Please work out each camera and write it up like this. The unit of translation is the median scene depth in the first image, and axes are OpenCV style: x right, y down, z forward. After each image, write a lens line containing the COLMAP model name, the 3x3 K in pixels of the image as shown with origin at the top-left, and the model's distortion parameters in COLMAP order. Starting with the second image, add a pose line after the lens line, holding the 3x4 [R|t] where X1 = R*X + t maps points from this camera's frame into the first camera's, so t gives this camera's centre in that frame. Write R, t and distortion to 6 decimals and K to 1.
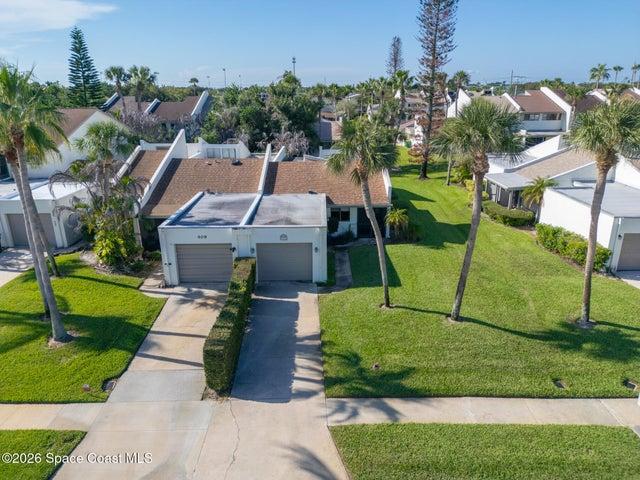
lens RADIAL K [[447.7, 0, 319.1], [0, 447.7, 240.0], [0, 0, 1]] dist [0.033030, -0.005089]
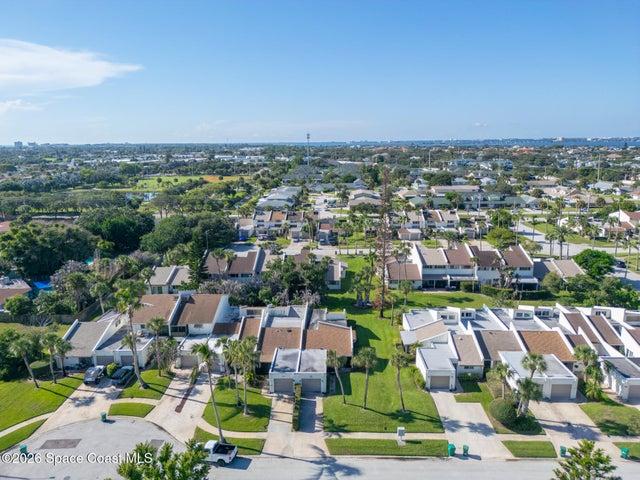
lens RADIAL K [[447.7, 0, 321.2], [0, 447.7, 243.1], [0, 0, 1]] dist [0.033030, -0.005089]
pose [[0.999730, 0.006466, -0.022328, 0.048844], [-0.008616, 0.995188, -0.097602, -0.631243], [0.021589, 0.097768, 0.994975, -2.142302]]
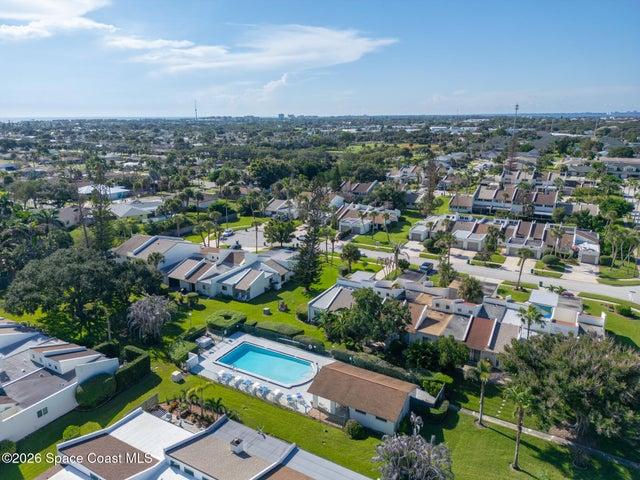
lens RADIAL K [[447.7, 0, 321.3], [0, 447.7, 237.2], [0, 0, 1]] dist [0.033030, -0.005089]
pose [[0.867002, 0.131922, -0.480525, 2.735169], [-0.156198, 0.987668, -0.010672, 0.314991], [0.473191, 0.084310, 0.876916, -5.094416]]
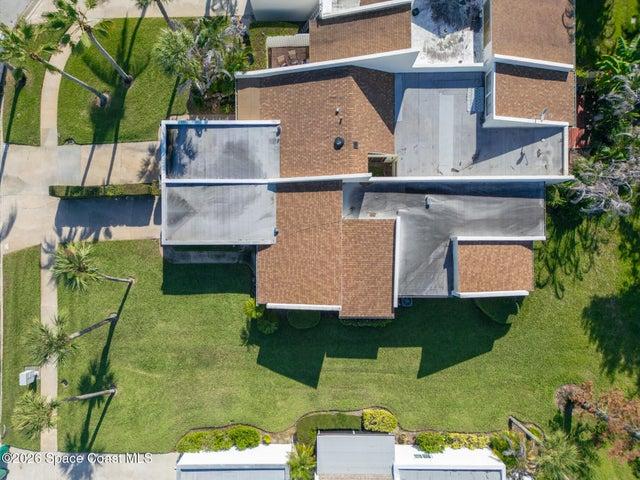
lens RADIAL K [[447.7, 0, 320.5], [0, 447.7, 236.9], [0, 0, 1]] dist [0.033030, -0.005089]
pose [[0.005710, 0.999982, -0.001554, -0.000128], [-0.304320, 0.003218, 0.952564, -1.573812], [0.952553, -0.004966, 0.304333, 1.112119]]
